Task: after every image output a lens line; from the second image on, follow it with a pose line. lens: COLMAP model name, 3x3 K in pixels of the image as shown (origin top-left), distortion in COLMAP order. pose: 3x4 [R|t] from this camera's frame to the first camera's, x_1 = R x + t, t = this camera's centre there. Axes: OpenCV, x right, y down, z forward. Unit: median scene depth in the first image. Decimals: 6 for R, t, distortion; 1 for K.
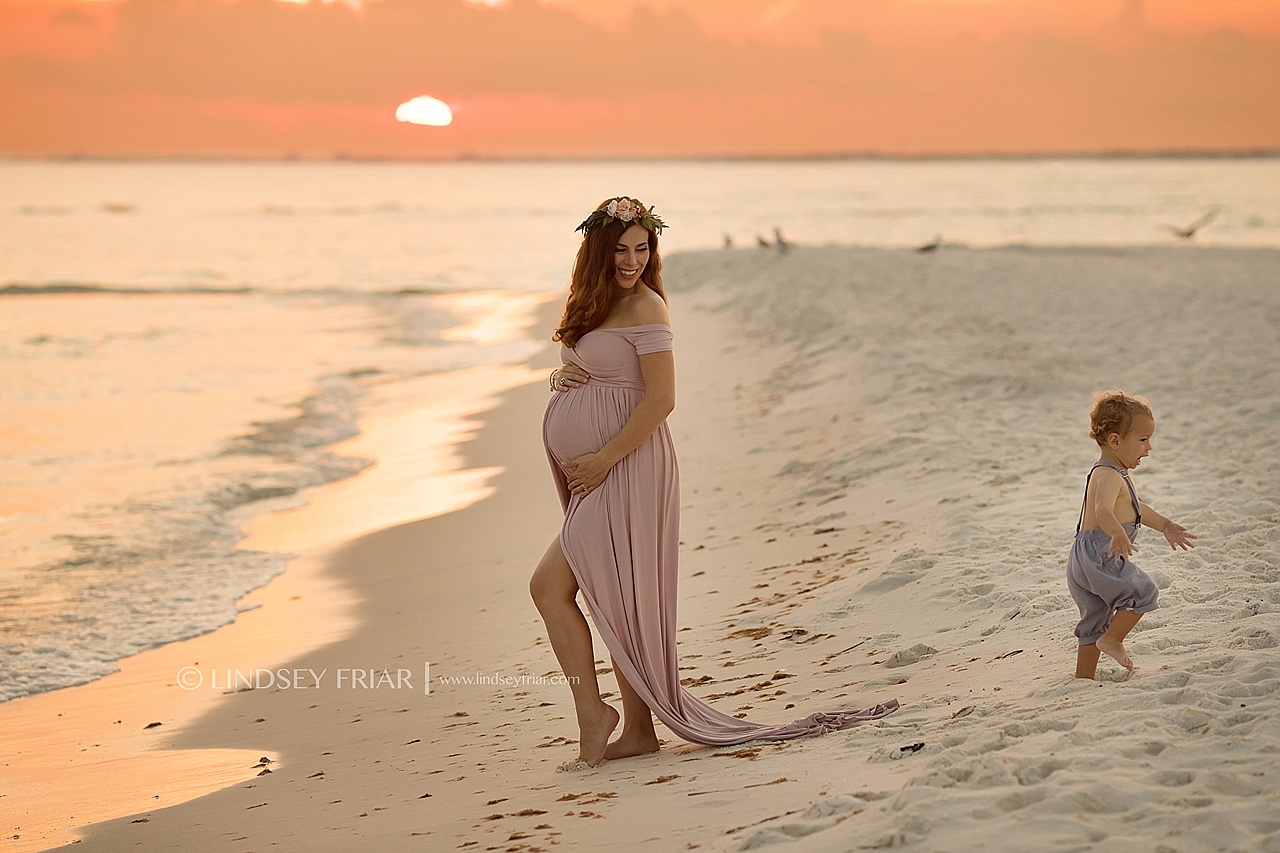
lens RADIAL K [[4771.5, 0, 640.0], [0, 4771.5, 426.5], [0, 0, 1]] dist [0.003489, 0.351625]
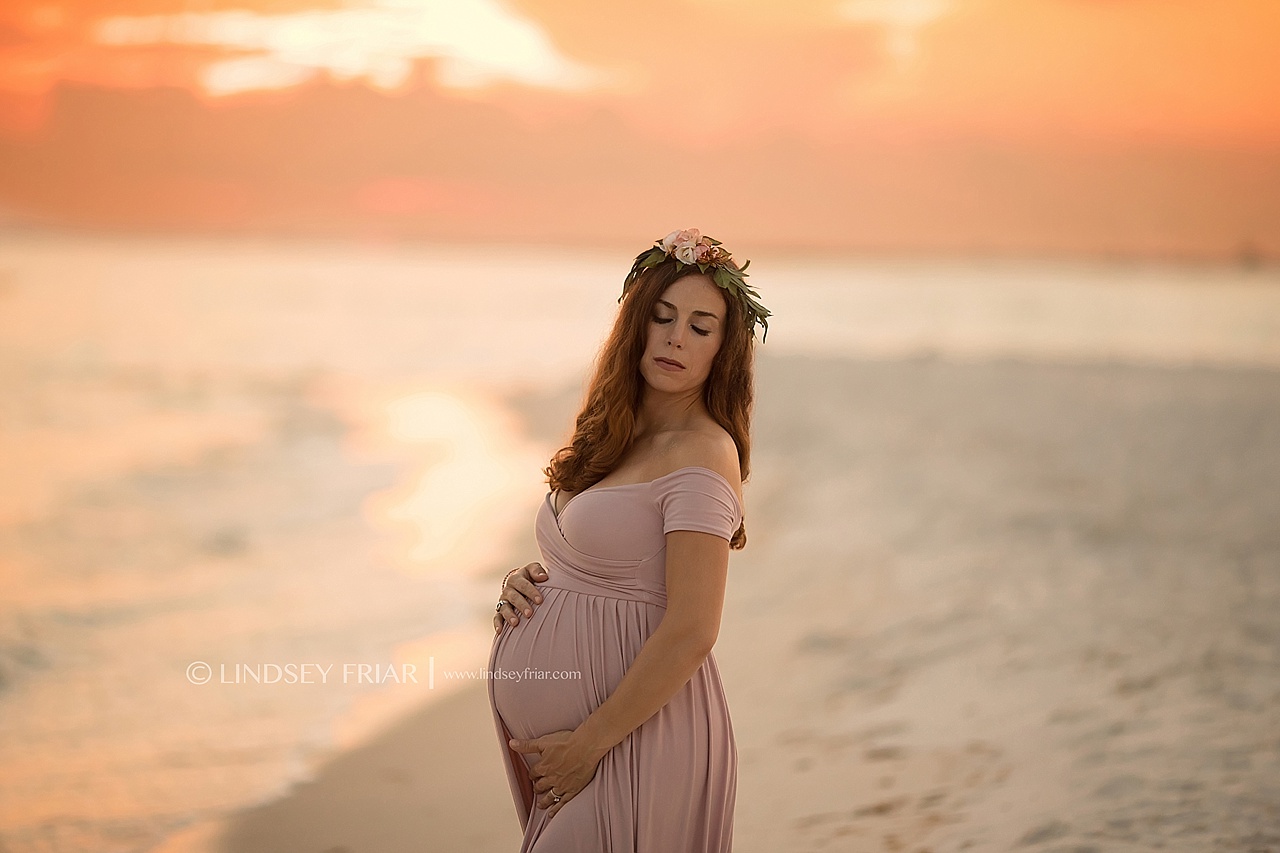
lens RADIAL K [[4771.5, 0, 640.0], [0, 4771.5, 426.5], [0, 0, 1]] dist [0.003489, 0.351625]
pose [[0.999402, 0.032402, 0.012096, -0.008641], [-0.032150, 0.999273, -0.020474, -0.013807], [-0.012751, 0.020073, 0.999717, 0.398982]]
